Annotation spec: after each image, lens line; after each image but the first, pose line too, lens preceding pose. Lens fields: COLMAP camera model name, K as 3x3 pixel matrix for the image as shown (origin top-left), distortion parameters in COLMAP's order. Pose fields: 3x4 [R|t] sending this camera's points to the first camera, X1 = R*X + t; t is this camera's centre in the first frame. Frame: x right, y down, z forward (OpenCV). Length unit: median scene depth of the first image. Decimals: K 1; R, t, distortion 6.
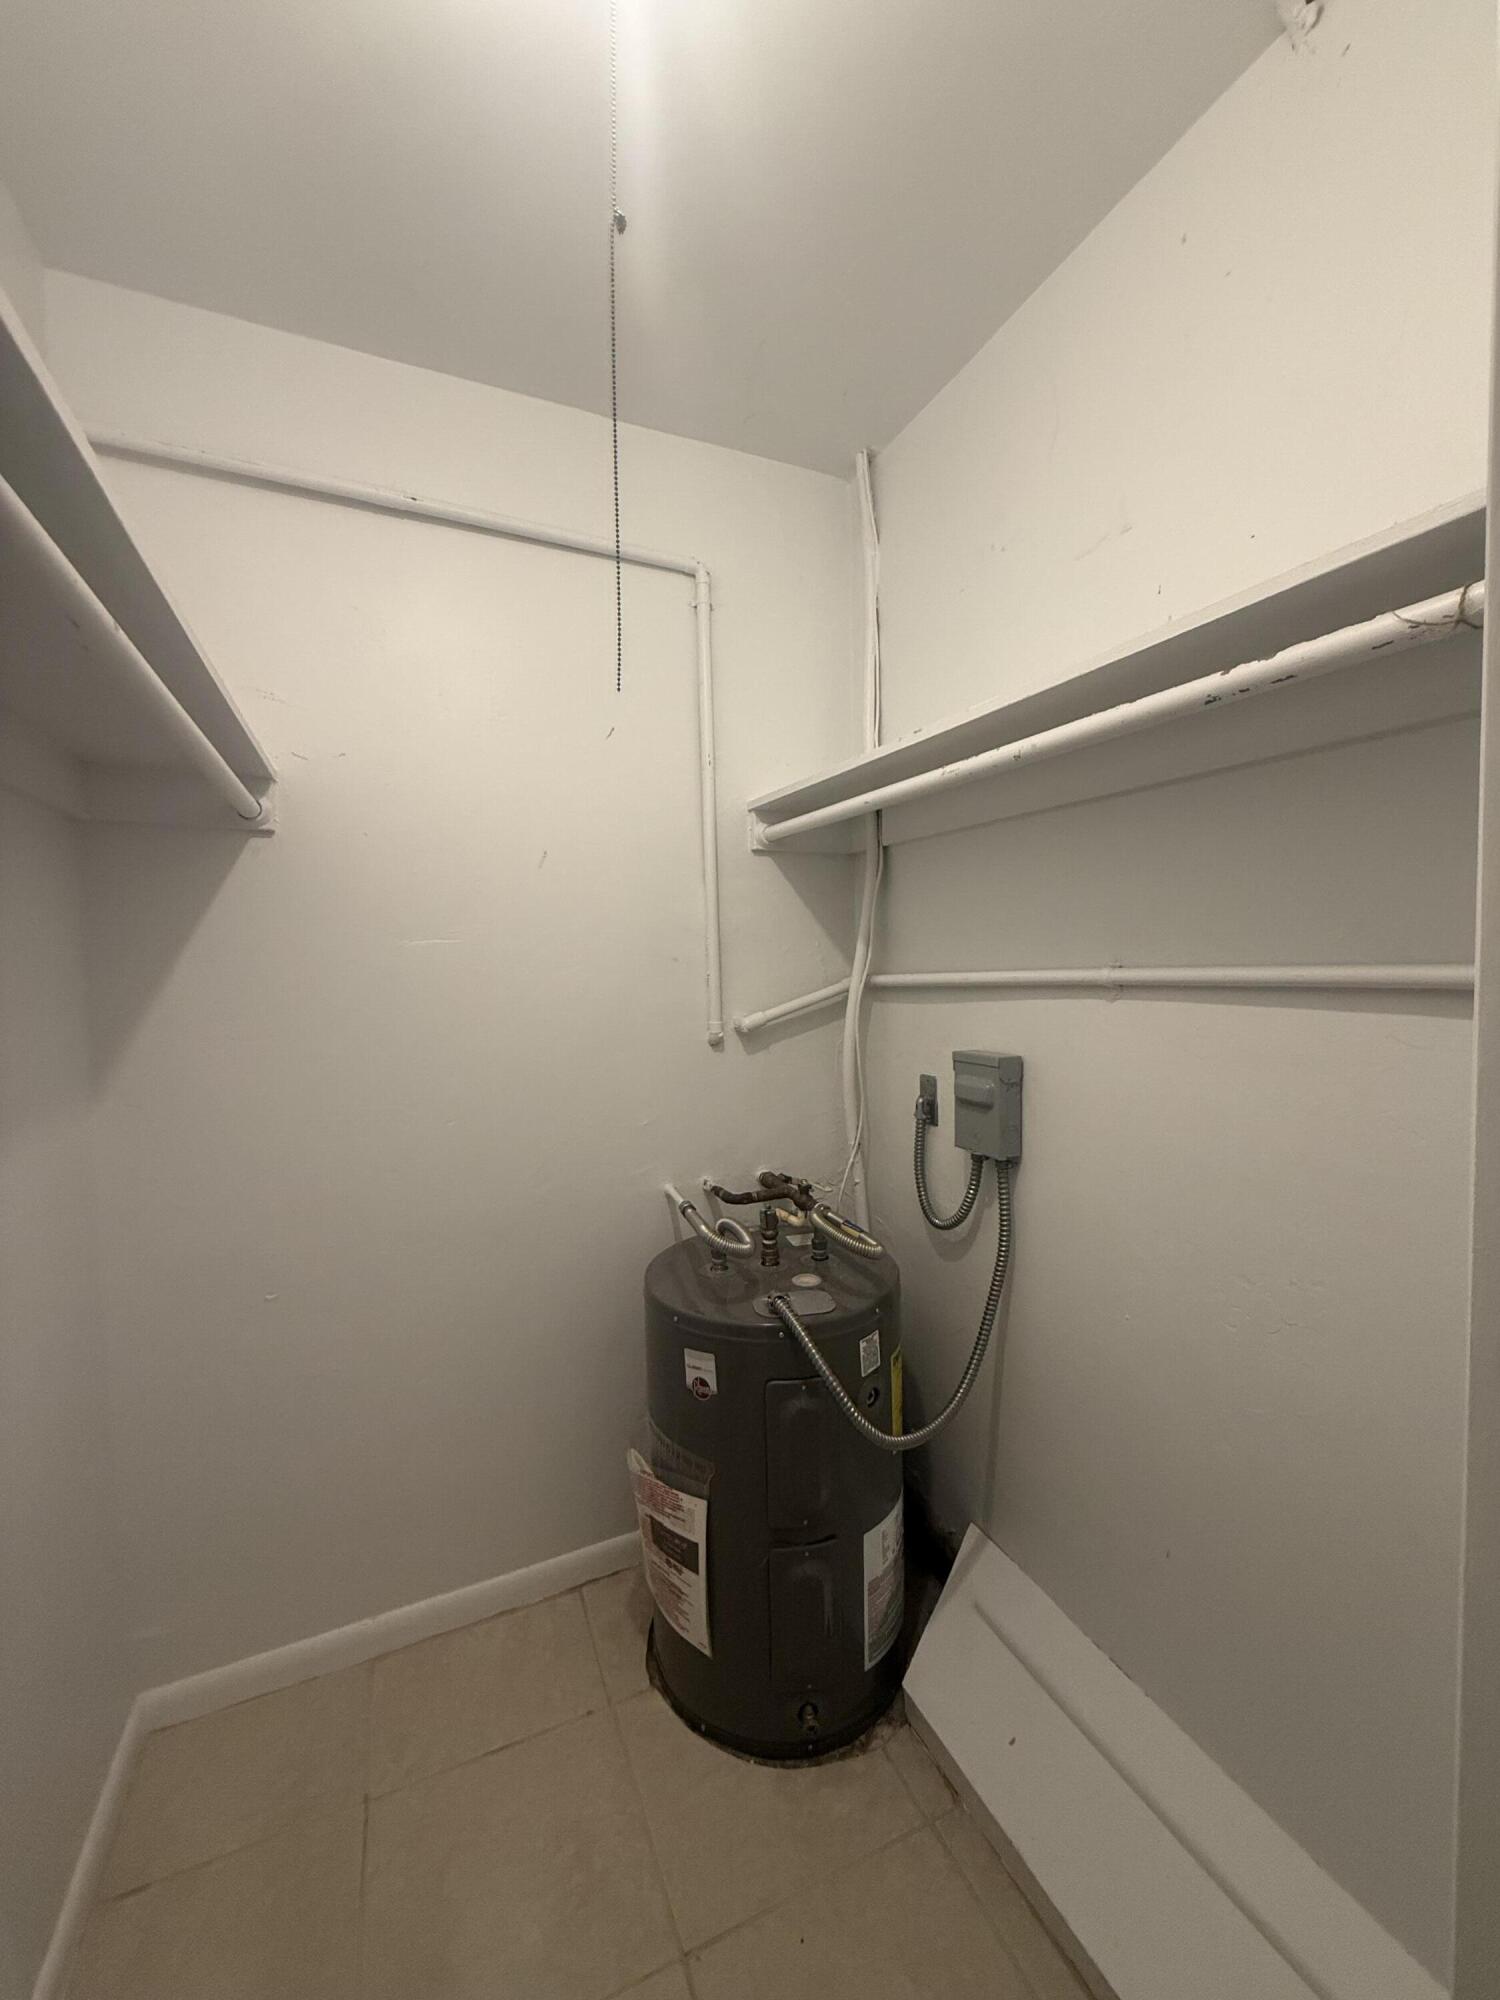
lens RADIAL K [[810.1, 0, 750.0], [0, 810.1, 1000.0], [0, 0, 1]] dist [0.000030, 0.000037]
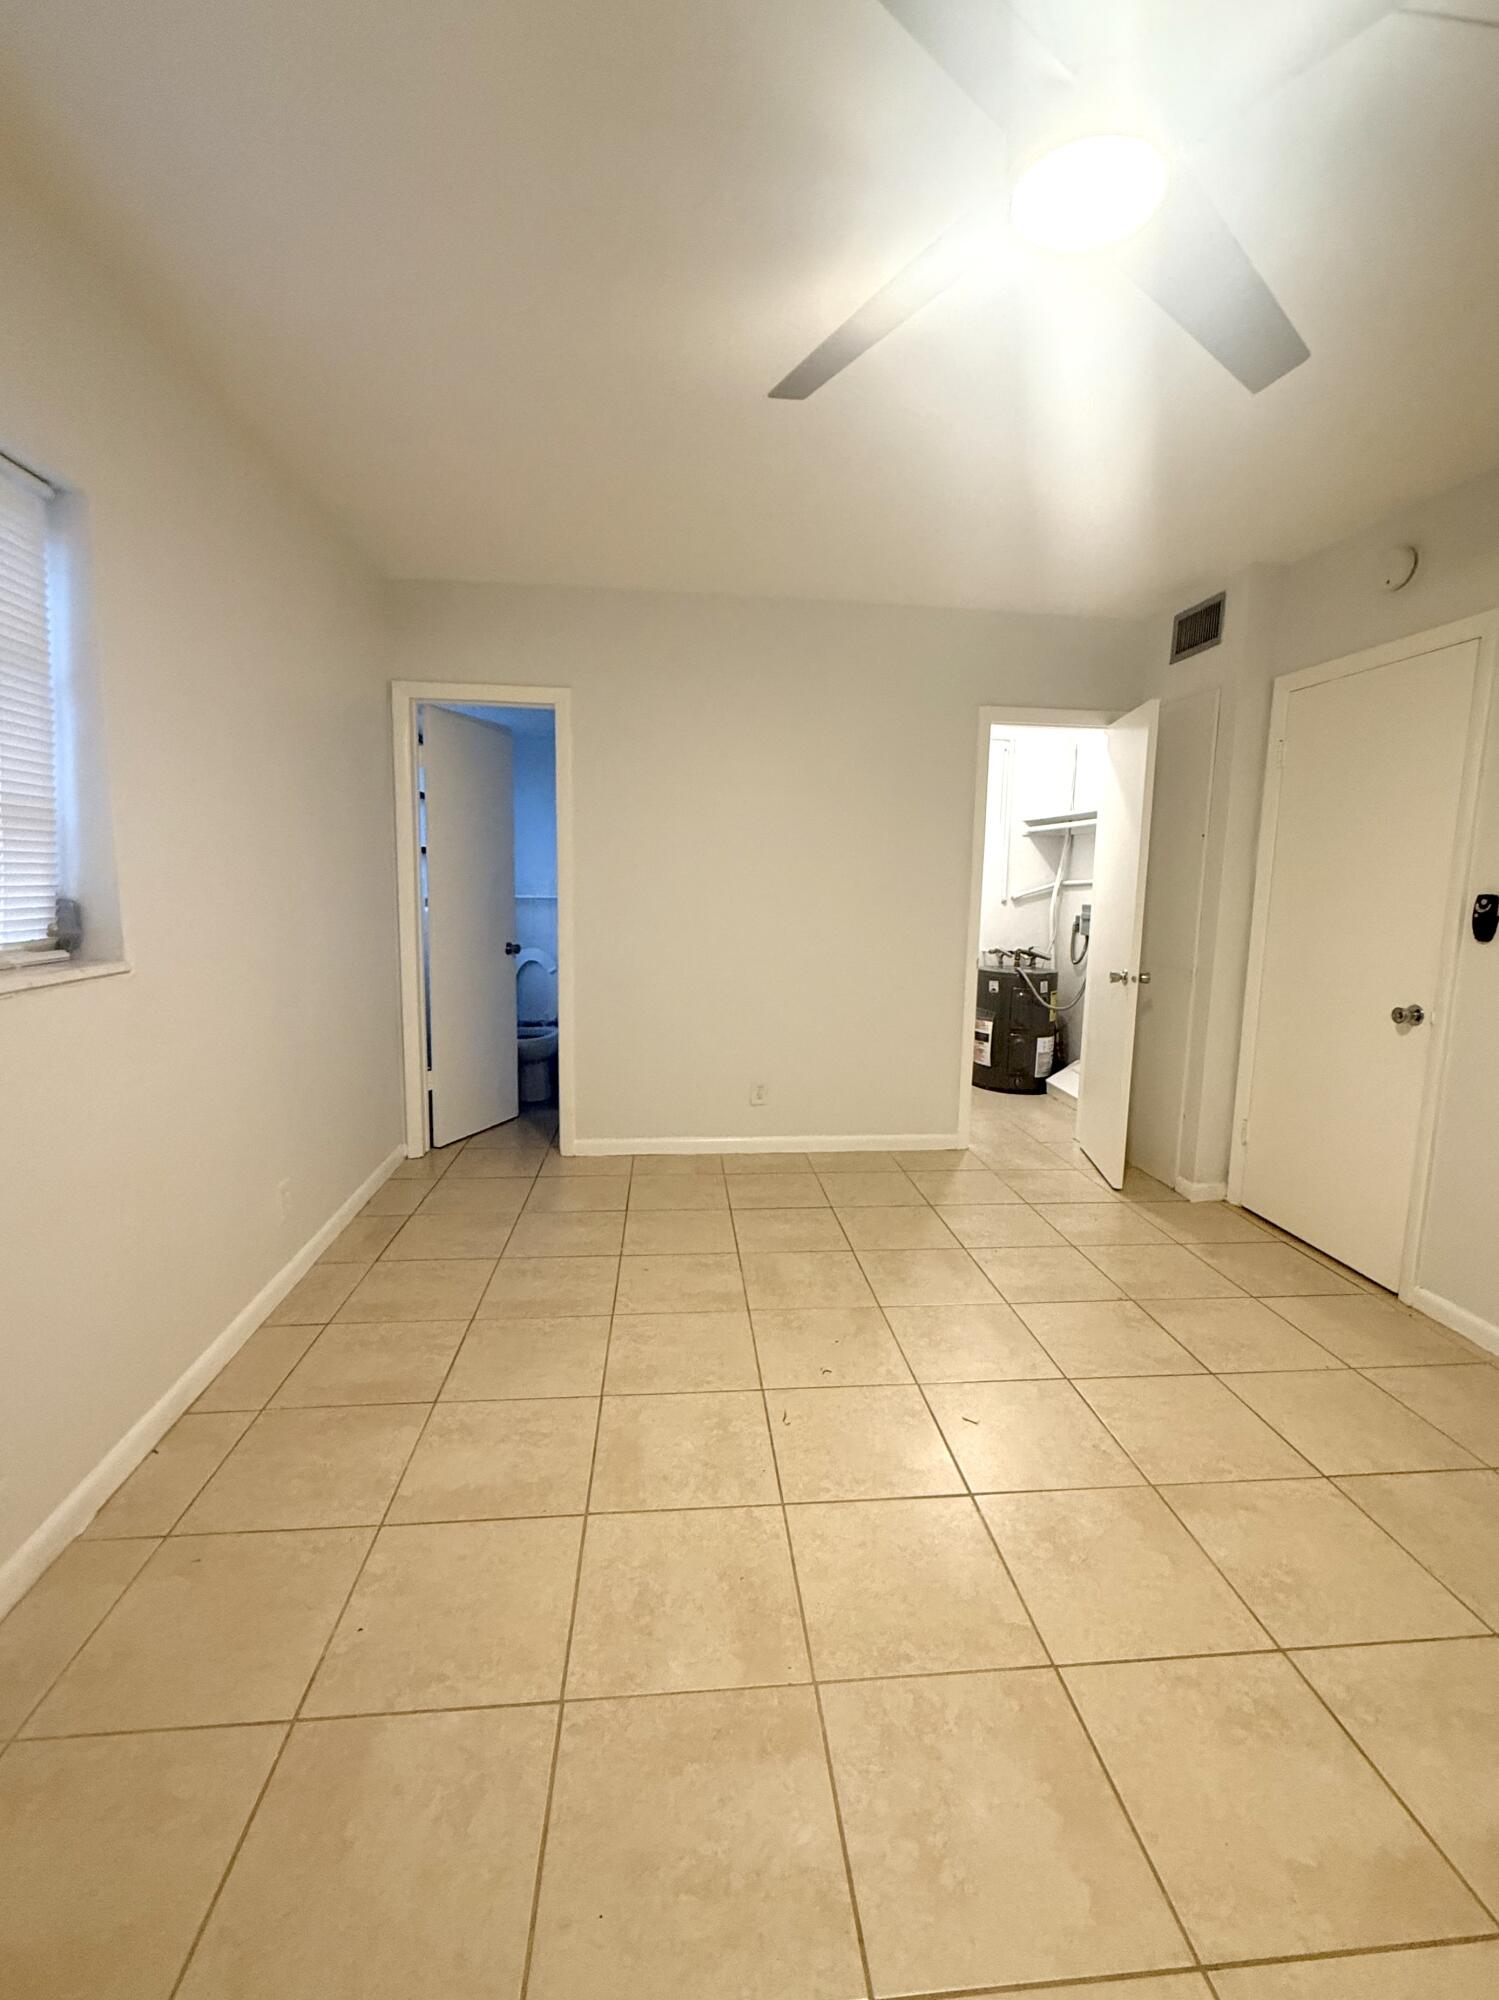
lens RADIAL K [[810.1, 0, 749.5], [0, 810.1, 1000.0], [0, 0, 1]] dist [0.000030, 0.000037]
pose [[0.947399, 0.079849, -0.309934, 0.024019], [-0.056017, 0.994800, 0.085061, 0.220333], [0.315115, -0.063225, 0.946945, -2.210273]]
